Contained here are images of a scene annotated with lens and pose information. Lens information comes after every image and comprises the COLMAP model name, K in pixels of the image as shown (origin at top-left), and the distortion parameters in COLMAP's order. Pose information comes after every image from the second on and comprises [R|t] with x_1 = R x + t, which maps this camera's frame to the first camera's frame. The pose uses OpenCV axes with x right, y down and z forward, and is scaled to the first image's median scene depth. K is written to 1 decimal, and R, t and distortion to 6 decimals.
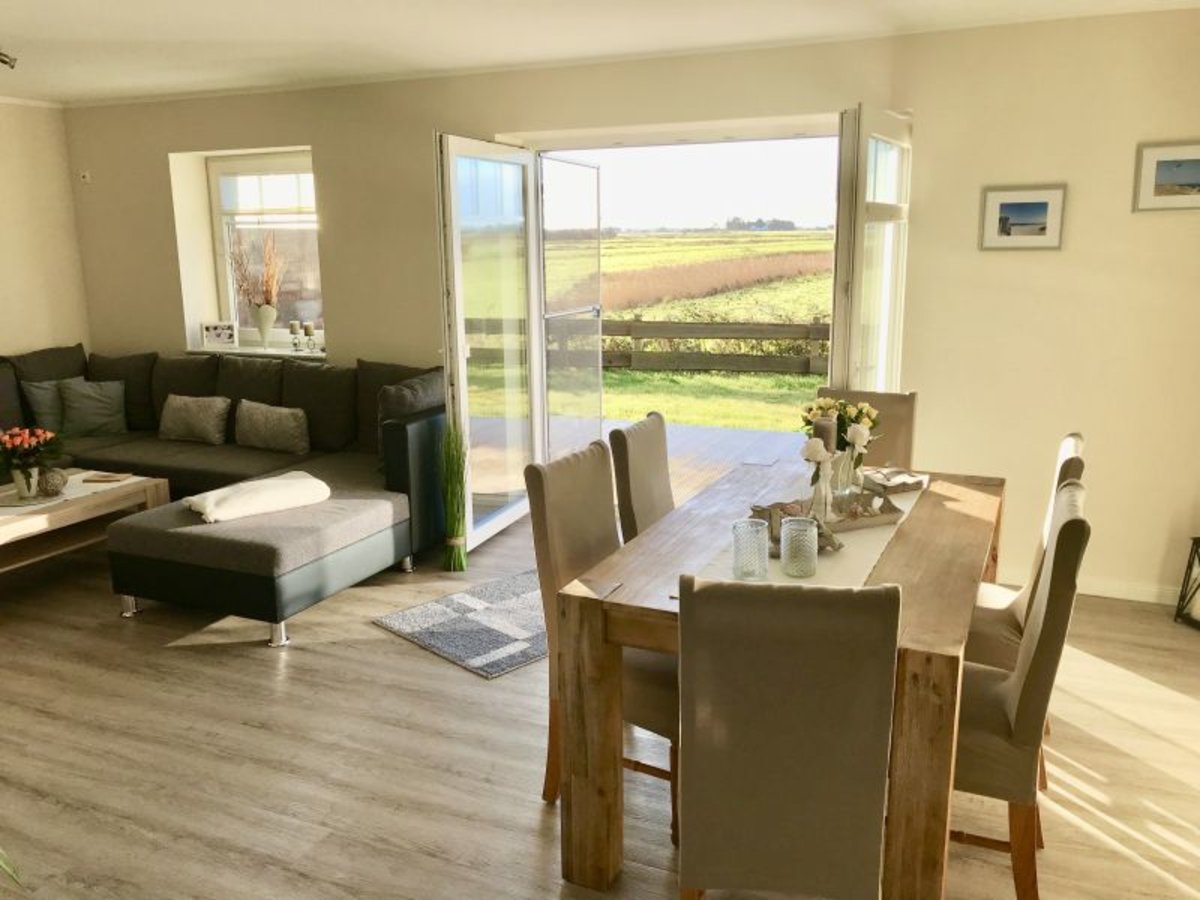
lens RADIAL K [[1001.9, 0, 600.0], [0, 1001.9, 450.0], [0, 0, 1]] dist [0.068318, -0.122208]
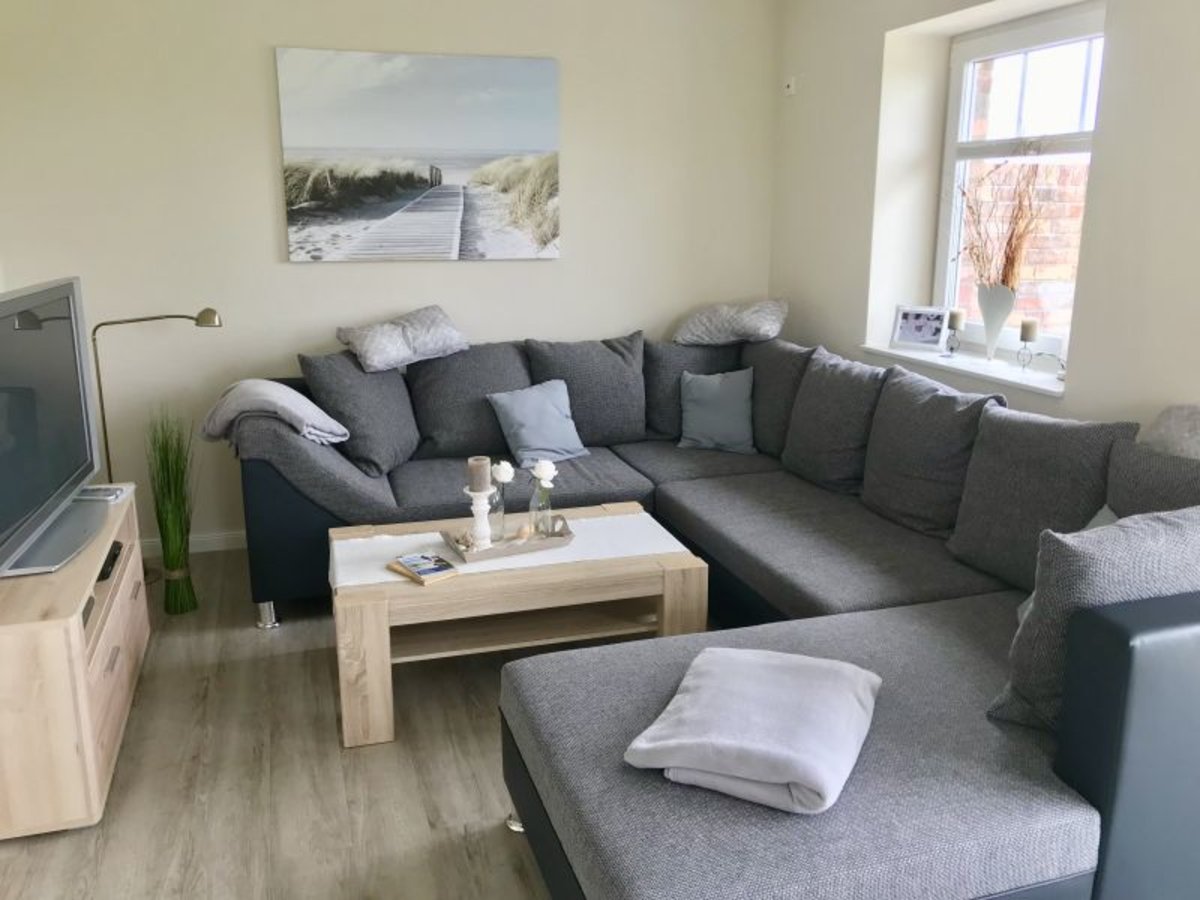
lens RADIAL K [[1001.9, 0, 600.0], [0, 1001.9, 450.0], [0, 0, 1]] dist [0.068318, -0.122208]
pose [[0.693097, 0.192058, -0.694788, -0.060761], [-0.180471, 0.979390, 0.090697, -0.060683], [0.697888, 0.062528, 0.713473, 0.416837]]
